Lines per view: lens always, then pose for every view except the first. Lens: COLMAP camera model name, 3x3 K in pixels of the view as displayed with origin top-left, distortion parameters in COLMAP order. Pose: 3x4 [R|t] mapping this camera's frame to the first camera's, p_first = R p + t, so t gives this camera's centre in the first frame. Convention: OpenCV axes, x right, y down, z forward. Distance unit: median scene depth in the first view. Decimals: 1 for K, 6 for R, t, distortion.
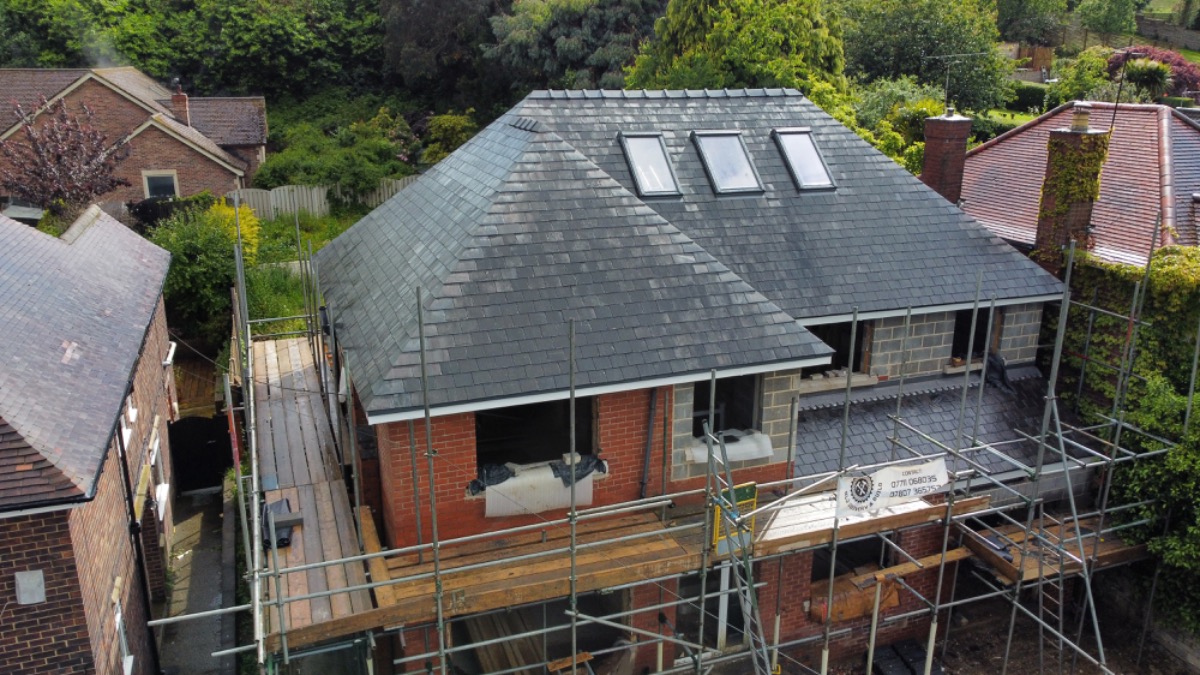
lens RADIAL K [[910.7, 0, 602.3], [0, 910.7, 337.6], [0, 0, 1]] dist [-0.001014, -0.003452]
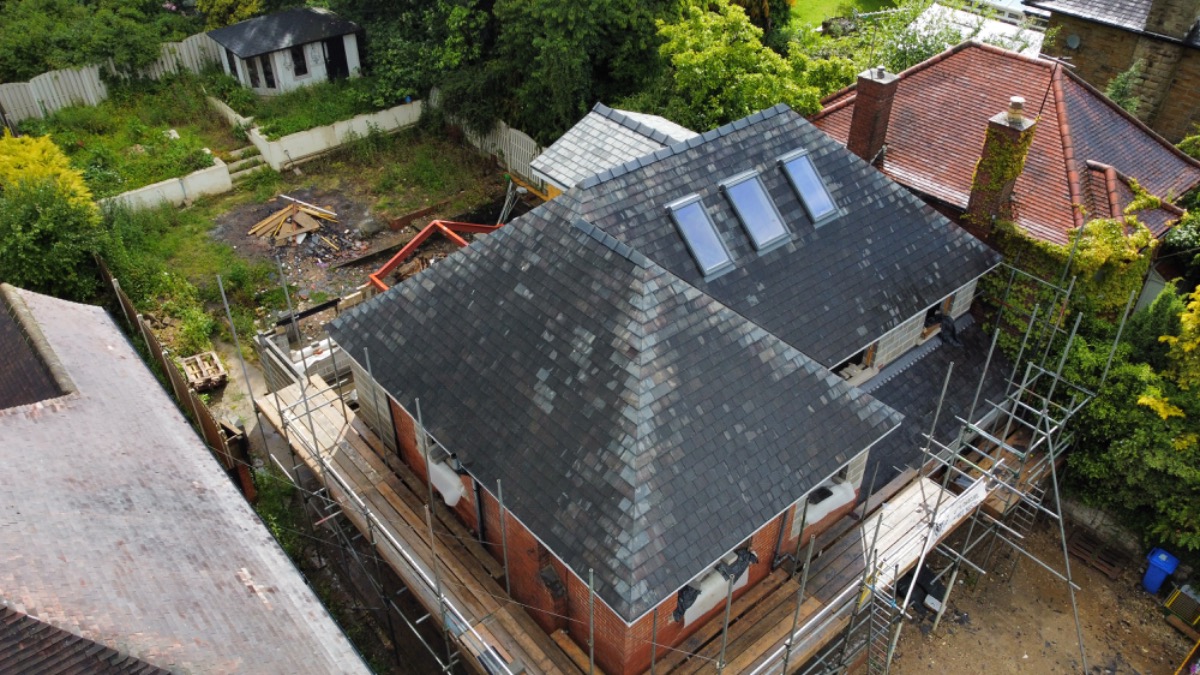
lens RADIAL K [[910.7, 0, 602.2], [0, 910.7, 342.1], [0, 0, 1]] dist [-0.001014, -0.003452]
pose [[0.941997, -0.204949, 0.265778, -0.338388], [0.103466, 0.930661, 0.350948, -0.426656], [-0.319276, -0.303093, 0.897885, 0.036688]]
